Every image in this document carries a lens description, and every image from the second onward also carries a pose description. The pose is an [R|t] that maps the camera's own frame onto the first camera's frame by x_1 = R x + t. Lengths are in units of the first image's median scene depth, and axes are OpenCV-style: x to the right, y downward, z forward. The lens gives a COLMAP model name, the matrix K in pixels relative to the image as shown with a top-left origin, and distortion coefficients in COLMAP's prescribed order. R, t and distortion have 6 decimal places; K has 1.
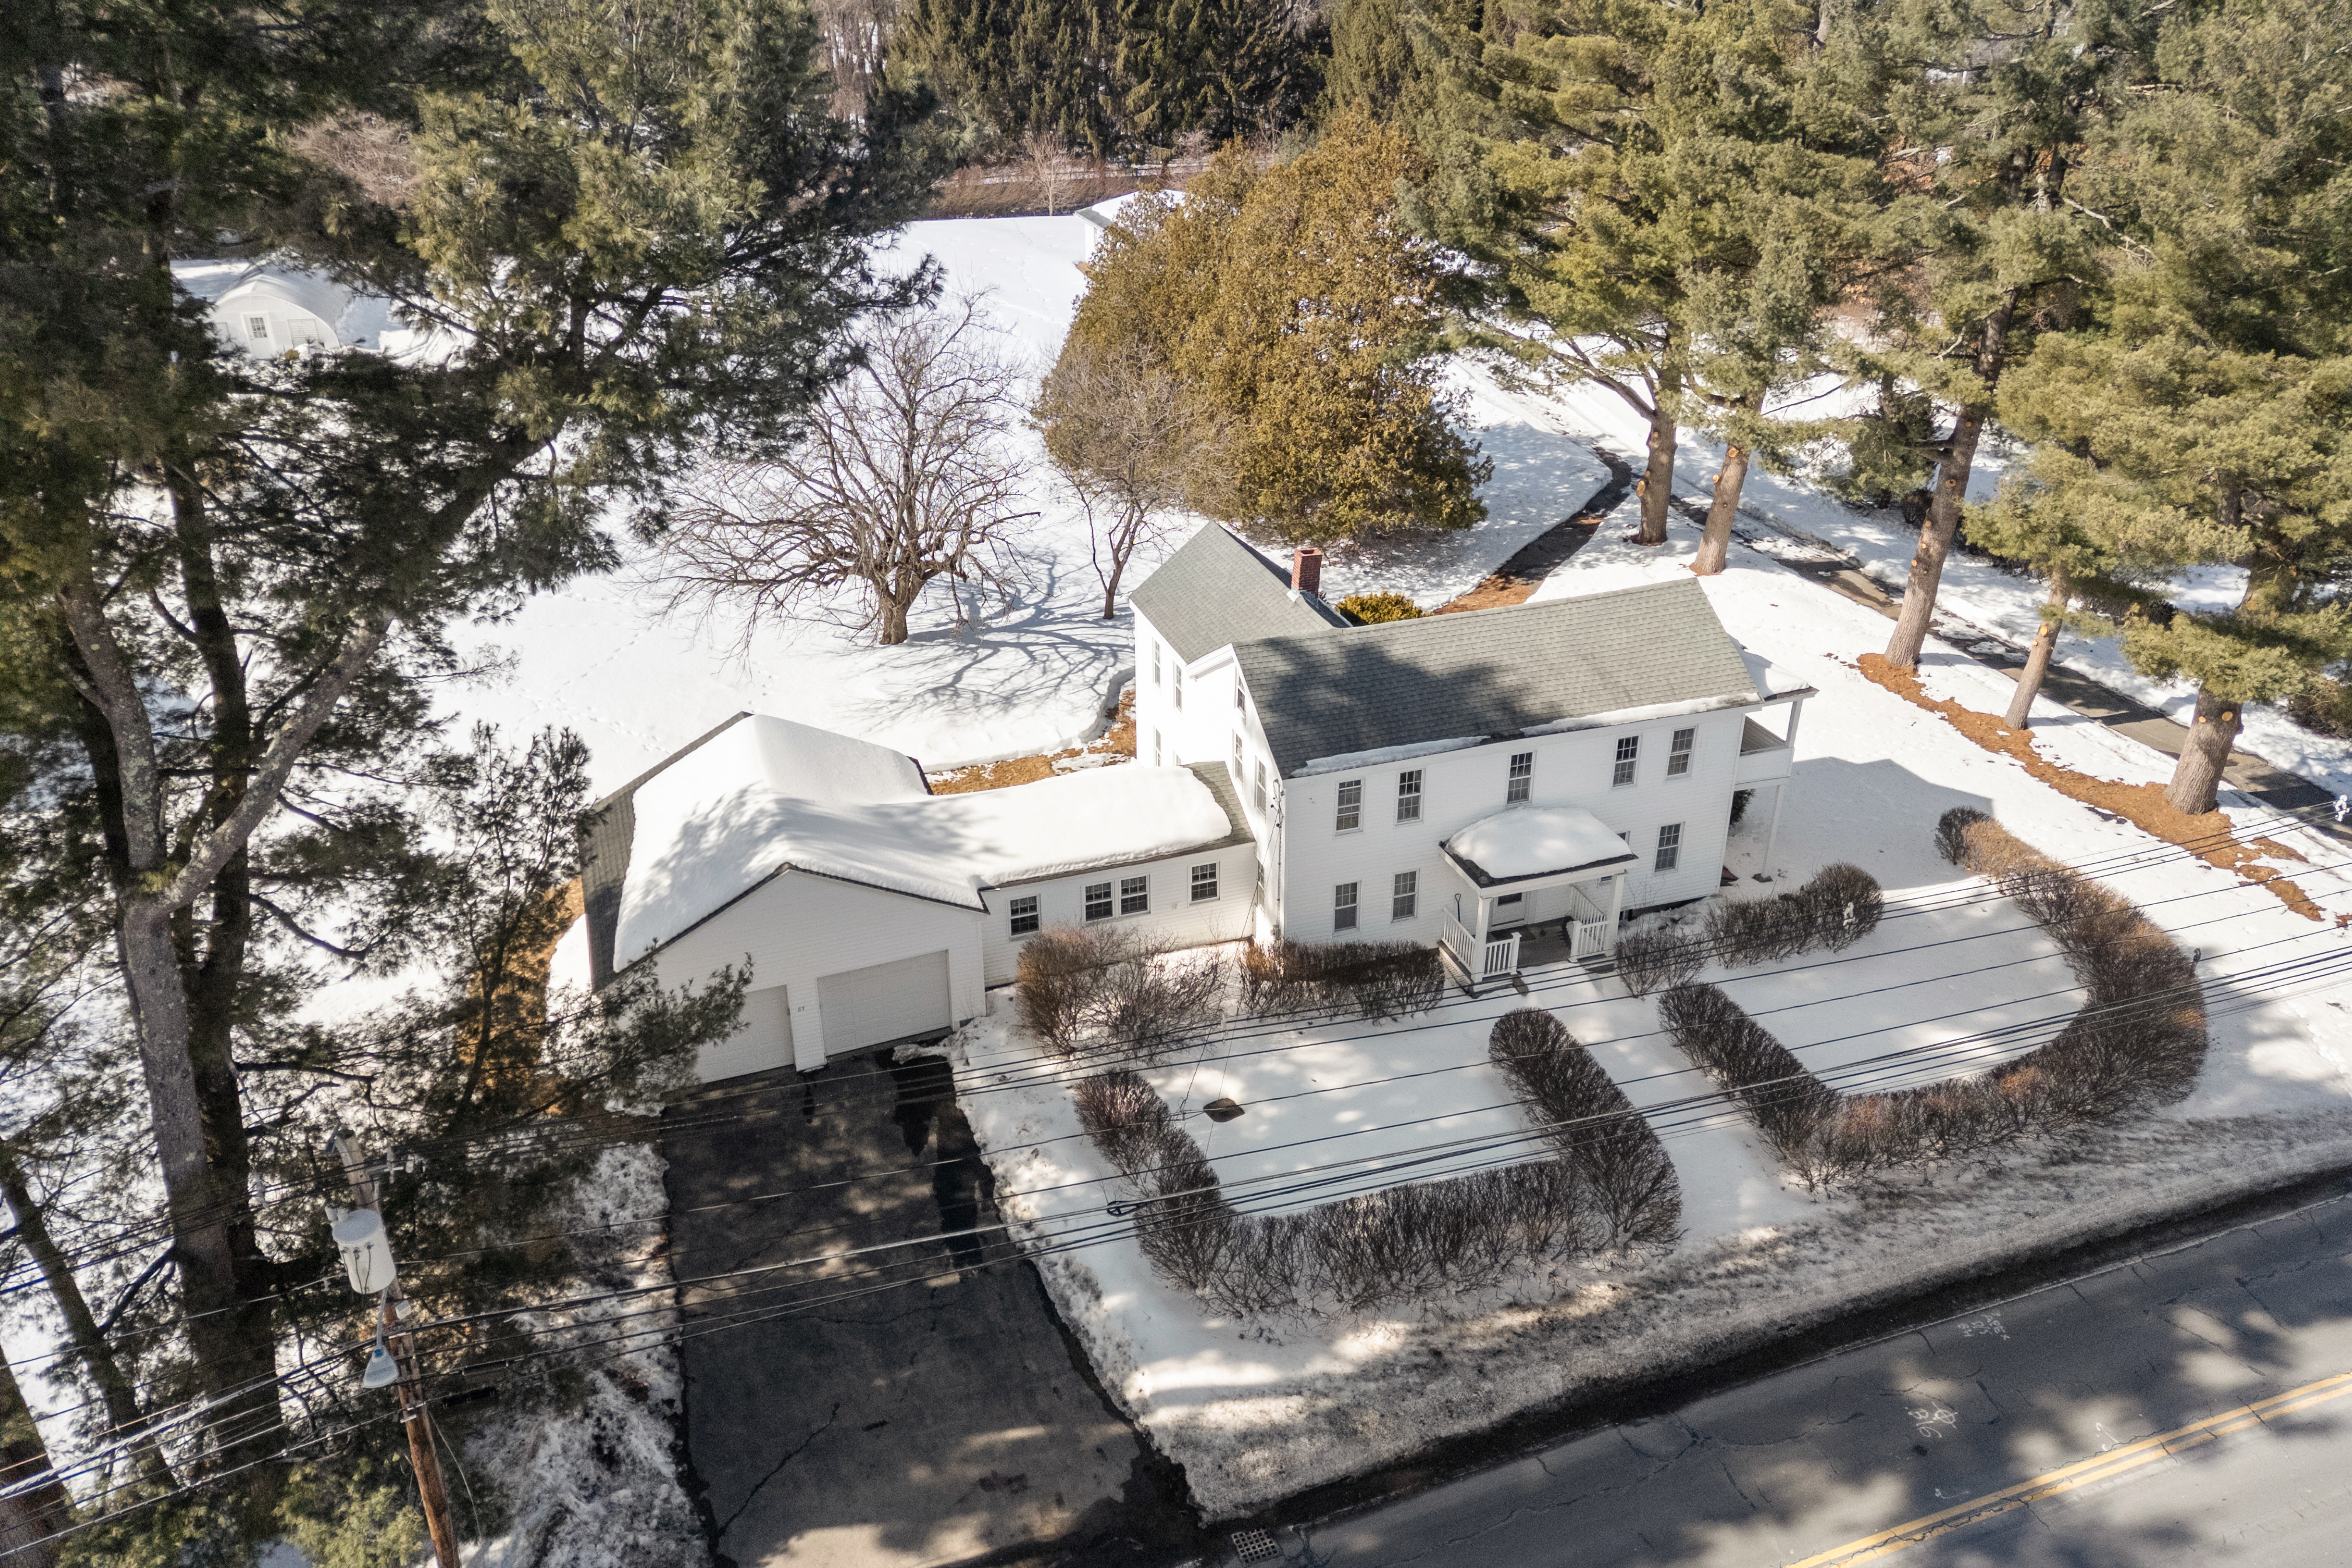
lens RADIAL K [[1731.4, 0, 1176.0], [0, 1731.4, 784.0], [0, 0, 1]] dist [0.059662, -0.003797]
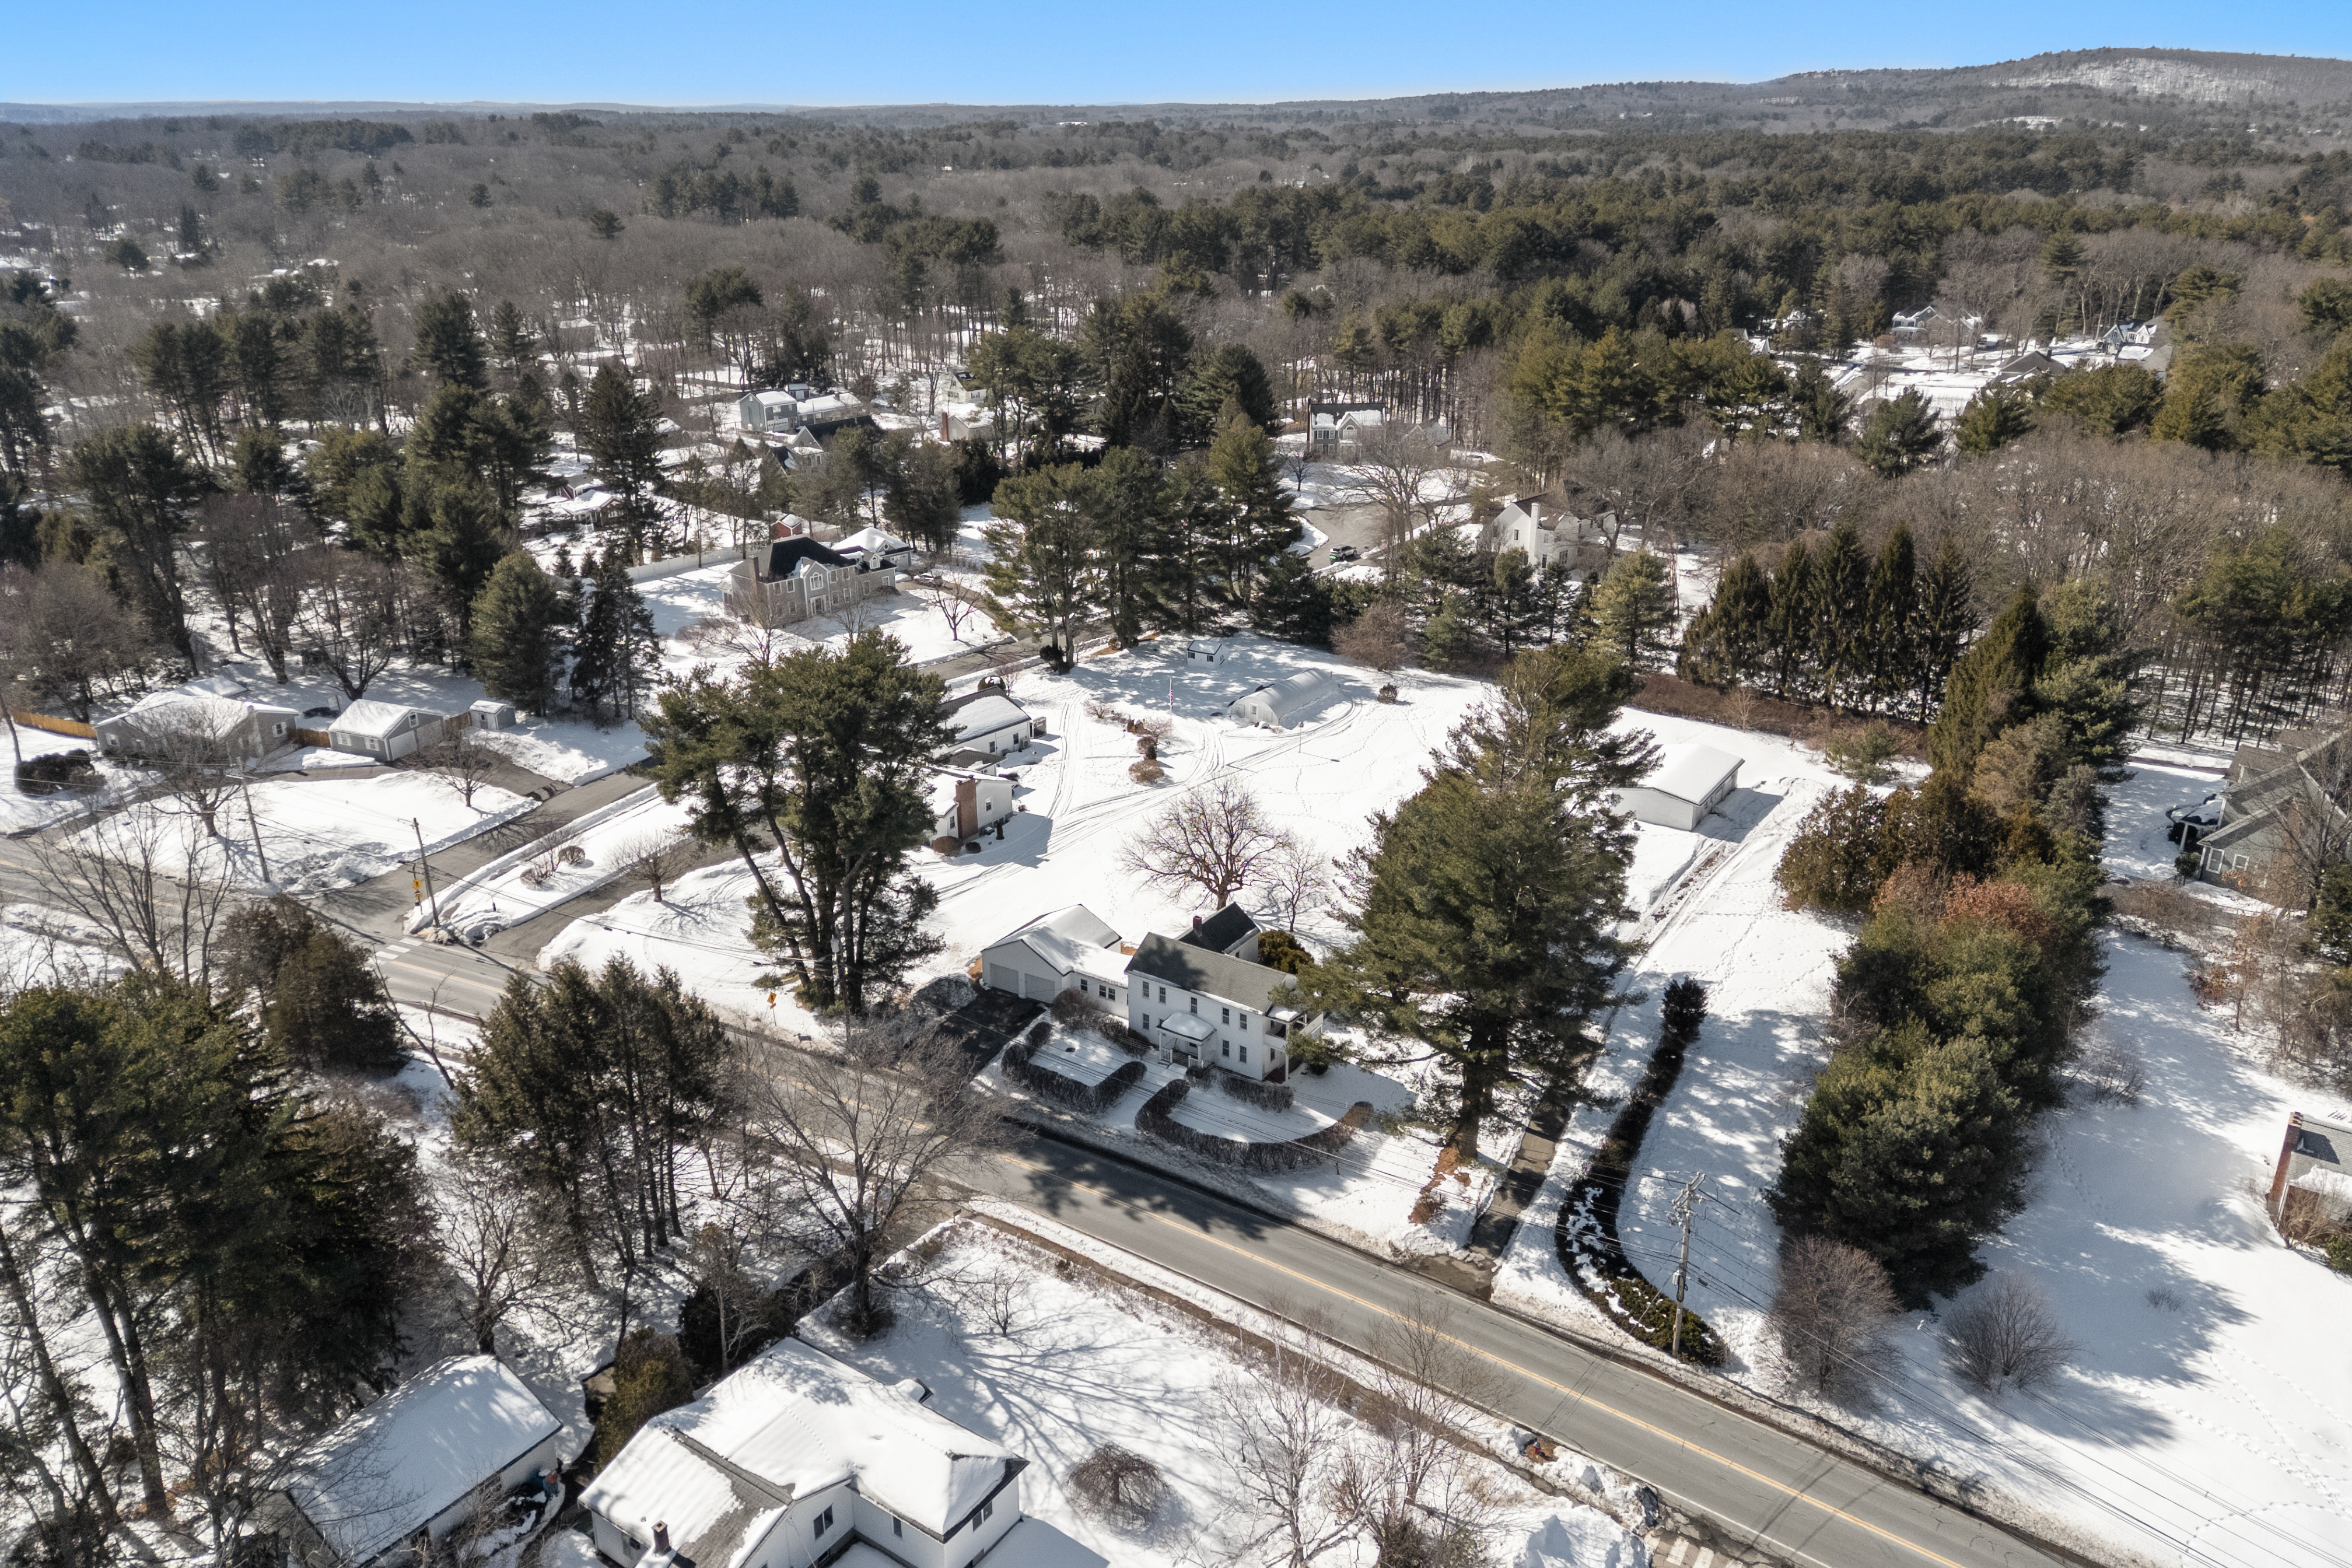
lens RADIAL K [[1731.4, 0, 1176.0], [0, 1731.4, 784.0], [0, 0, 1]] dist [0.059662, -0.003797]
pose [[0.610259, 0.296004, -0.734823, 2.372358], [-0.366381, 0.927866, 0.069492, -0.583582], [0.702388, 0.226817, 0.674689, -1.223755]]
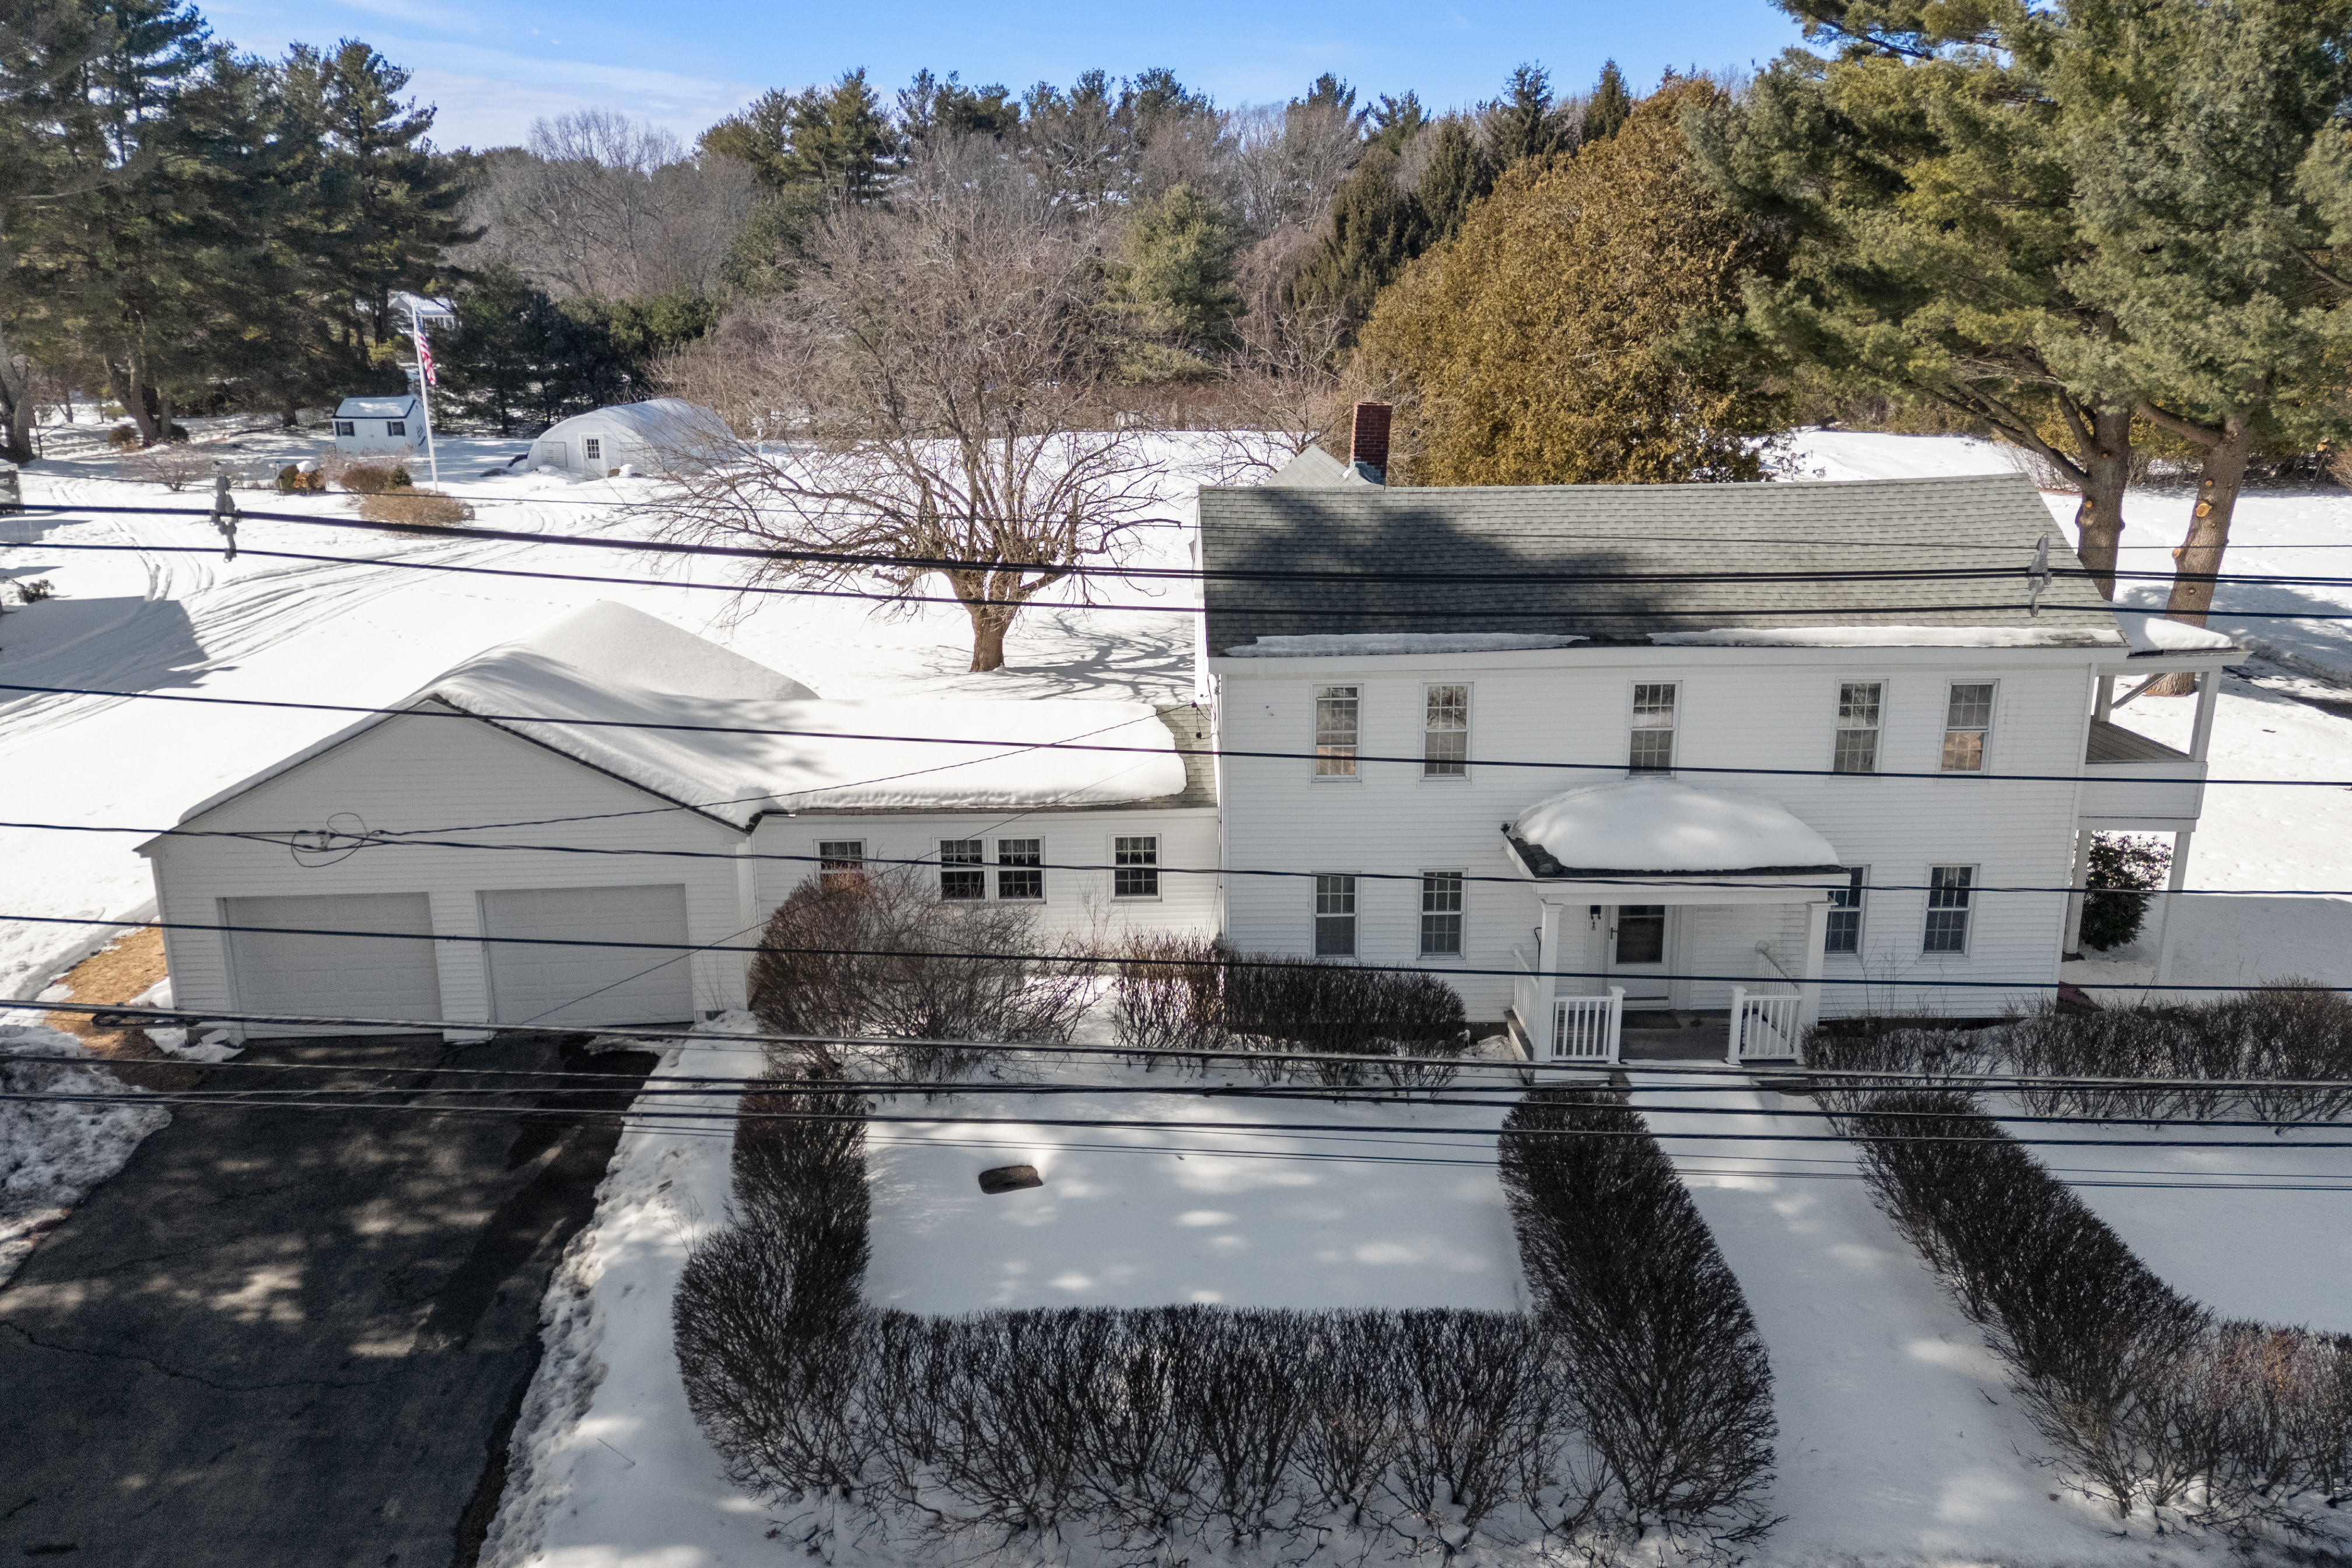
lens RADIAL K [[1731.4, 0, 1176.0], [0, 1731.4, 784.0], [0, 0, 1]] dist [0.059662, -0.003797]
pose [[0.953945, 0.082254, -0.288484, 0.218470], [-0.141041, 0.971733, -0.189323, 0.150396], [0.264757, 0.221292, 0.938581, 0.414566]]
